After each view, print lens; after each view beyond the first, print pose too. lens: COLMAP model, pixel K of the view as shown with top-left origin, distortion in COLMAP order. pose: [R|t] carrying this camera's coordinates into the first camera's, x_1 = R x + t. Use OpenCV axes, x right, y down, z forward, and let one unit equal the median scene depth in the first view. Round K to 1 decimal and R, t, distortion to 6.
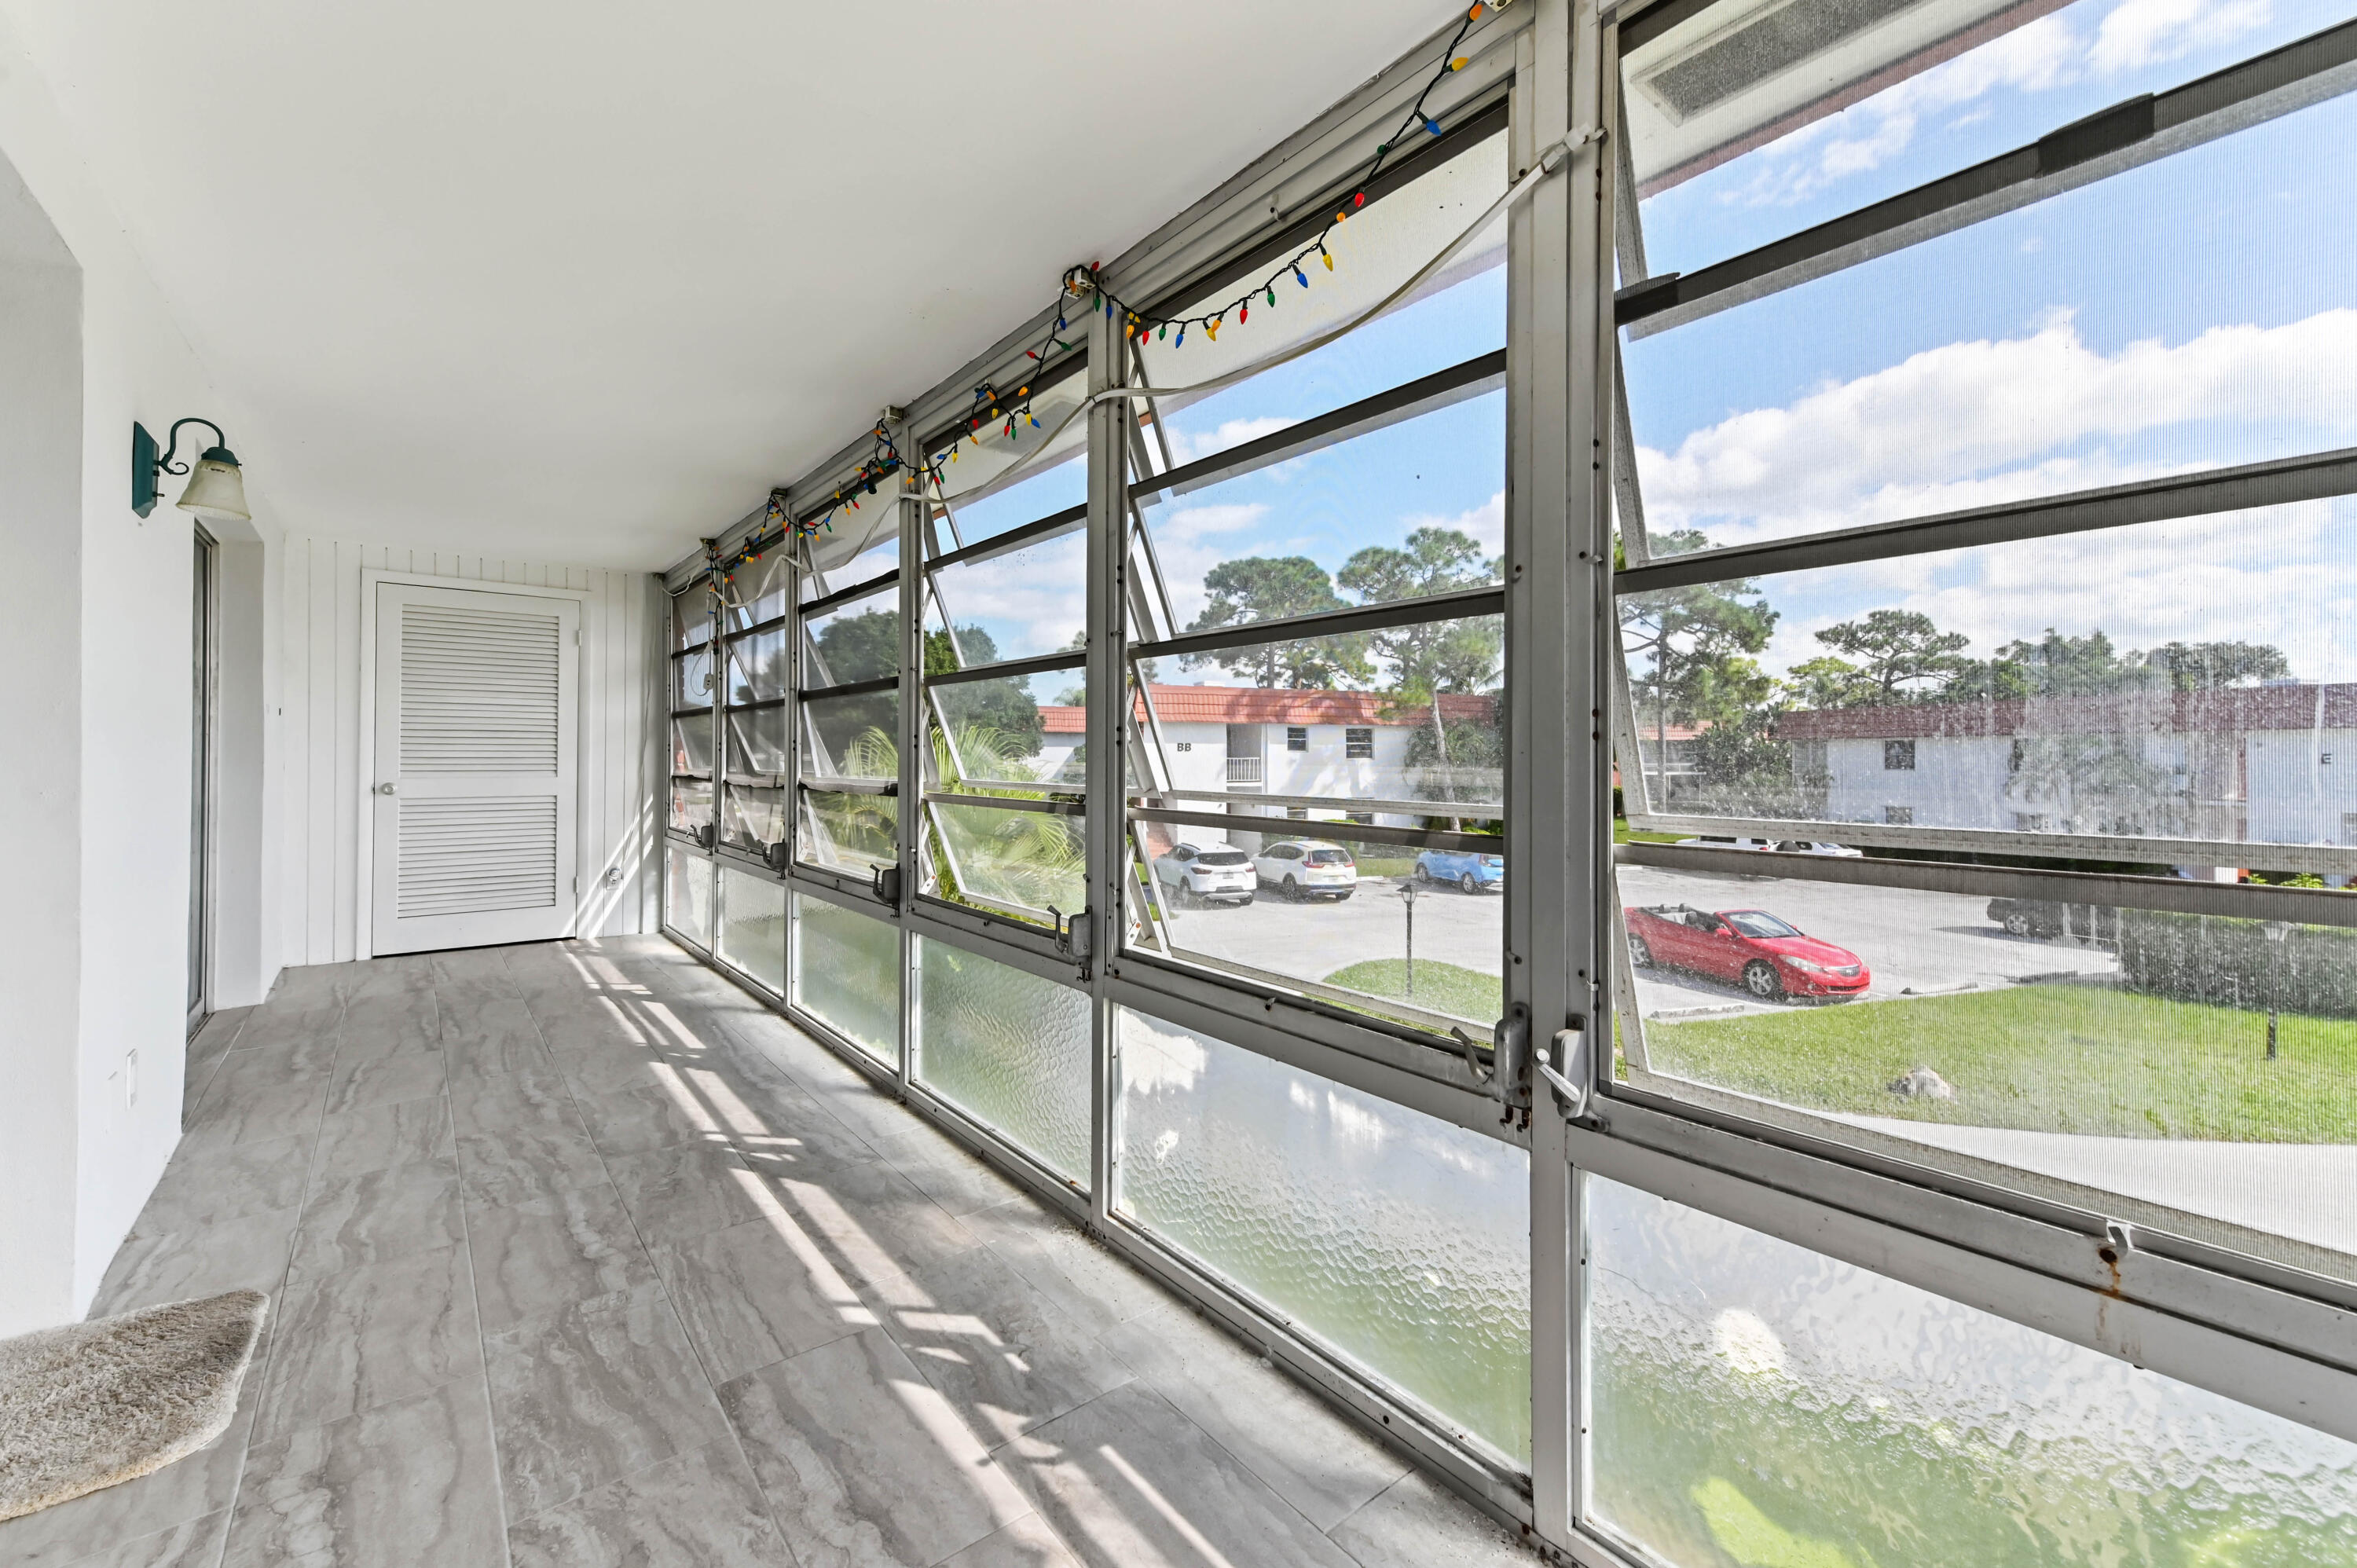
lens RADIAL K [[946.2, 0, 1177.0], [0, 946.2, 772.8], [0, 0, 1]] dist [0.015681, 0.000028]
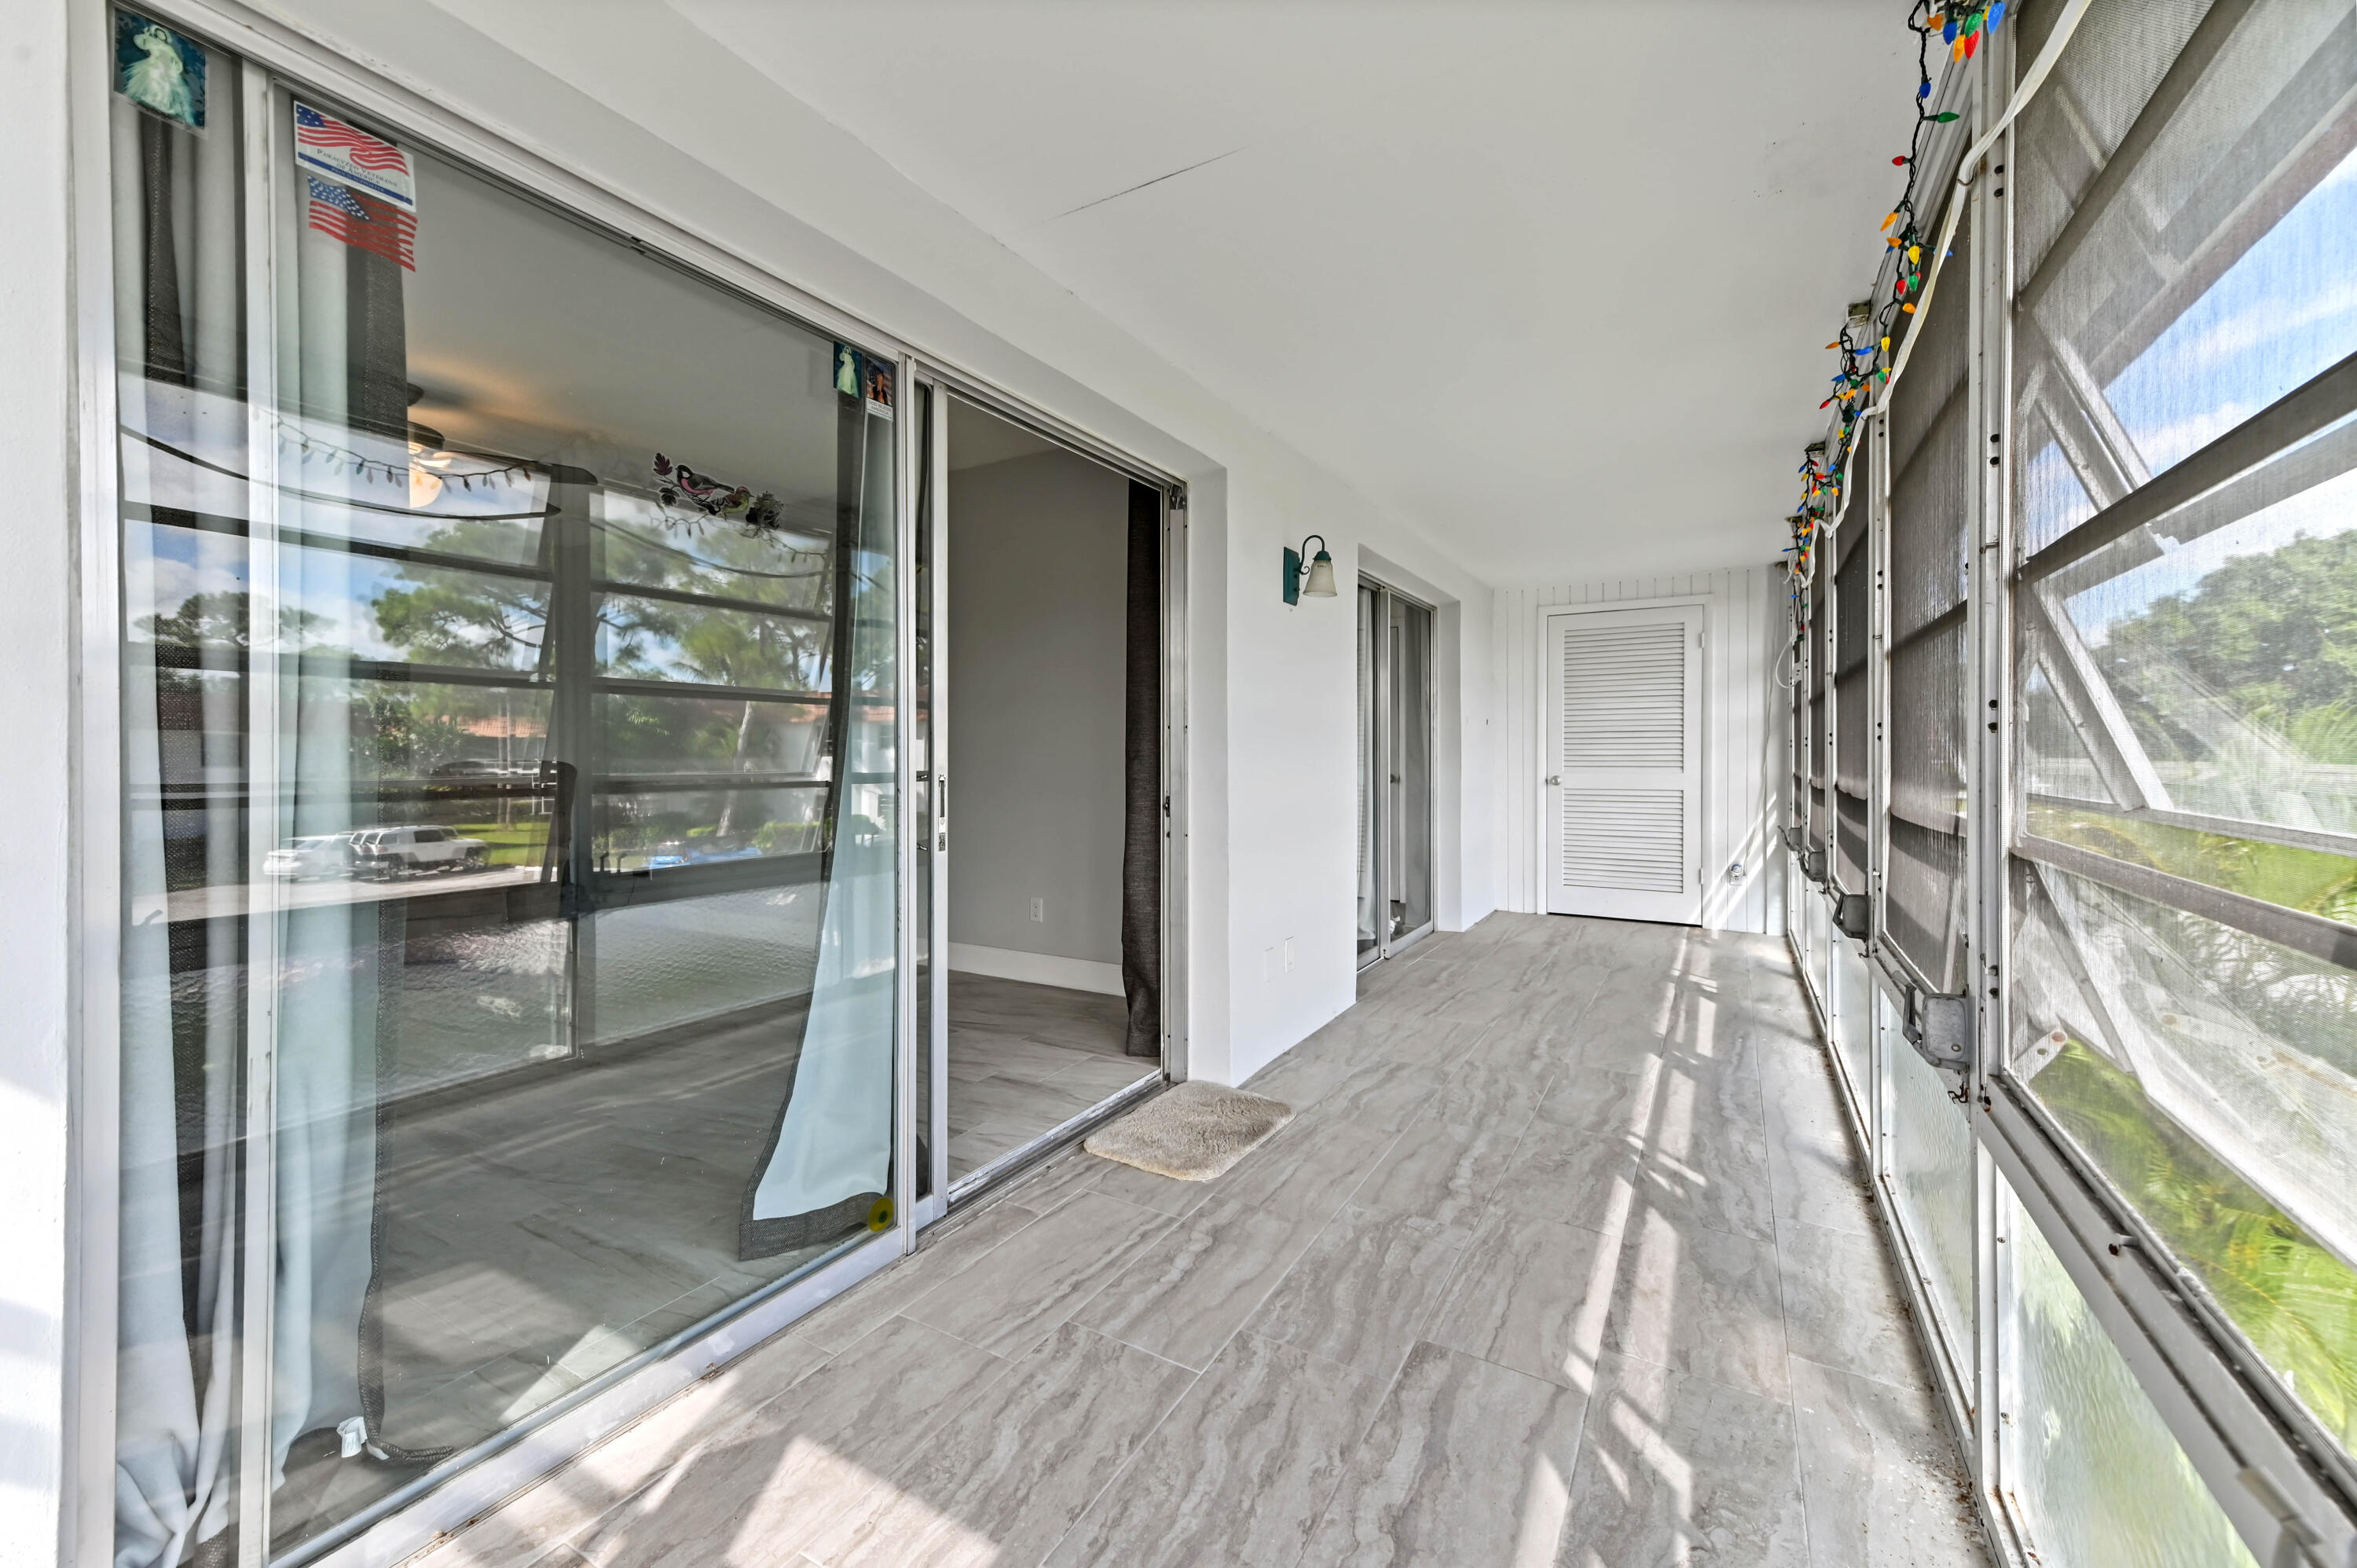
lens RADIAL K [[923.4, 0, 1204.1], [0, 923.4, 771.8], [0, 0, 1]] dist [0.017091, -0.000038]
pose [[0.371572, 0.012861, -0.928315, 0.258737], [-0.011118, 0.999894, 0.009403, -0.001472], [0.928338, 0.006827, 0.371675, 0.255382]]
